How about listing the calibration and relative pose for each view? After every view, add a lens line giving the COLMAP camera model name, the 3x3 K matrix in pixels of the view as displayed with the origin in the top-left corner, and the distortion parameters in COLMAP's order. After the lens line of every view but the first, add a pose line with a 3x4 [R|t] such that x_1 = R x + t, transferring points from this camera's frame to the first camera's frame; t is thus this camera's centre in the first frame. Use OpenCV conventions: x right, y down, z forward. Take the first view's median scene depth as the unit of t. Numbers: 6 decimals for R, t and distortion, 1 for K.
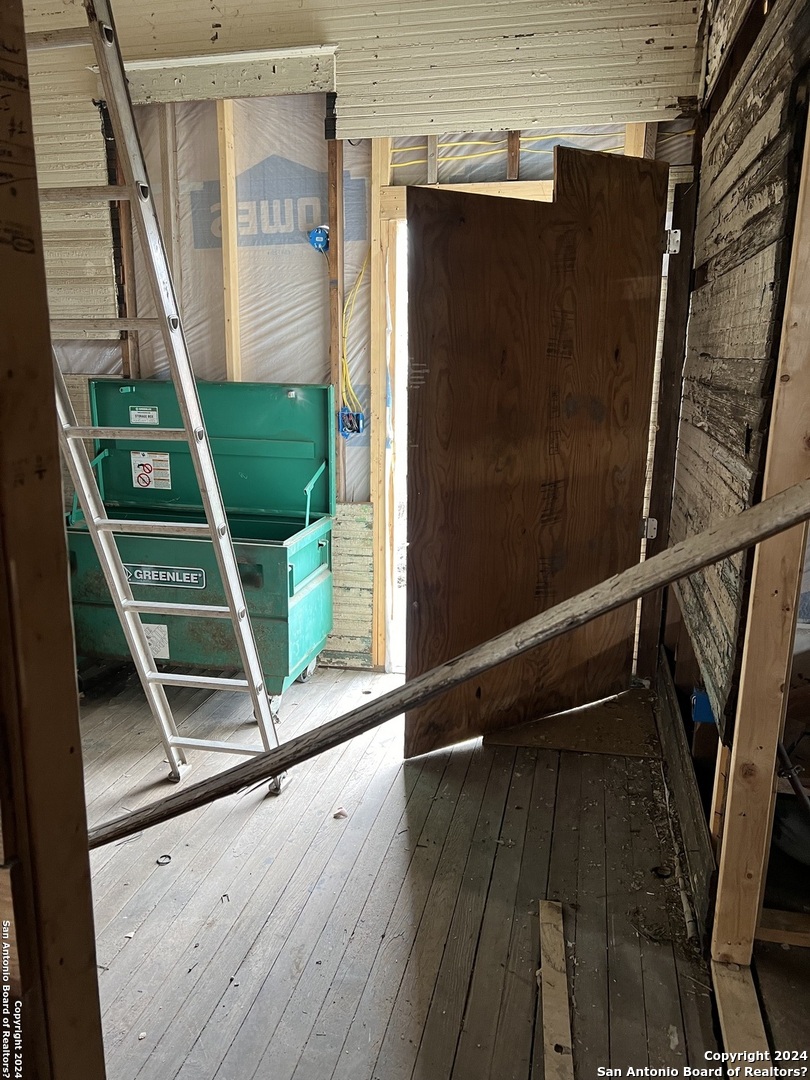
lens RADIAL K [[808.6, 0, 402.8], [0, 808.6, 542.8], [0, 0, 1]] dist [0.054580, -0.047387]
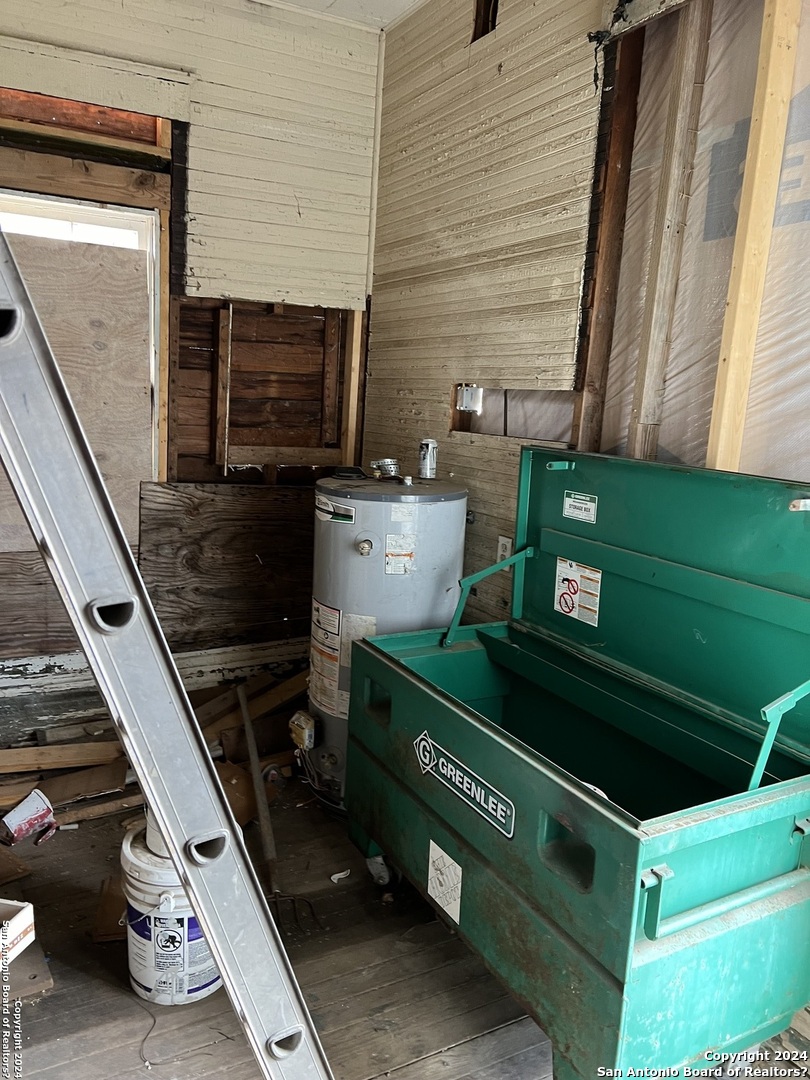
lens RADIAL K [[811.2, 0, 399.4], [0, 811.2, 533.2], [0, 0, 1]] dist [0.056113, -0.064481]
pose [[0.655023, 0.155679, -0.739398, 0.069179], [-0.210499, 0.977403, 0.019313, -0.120283], [0.725696, 0.142992, 0.672992, 0.472573]]
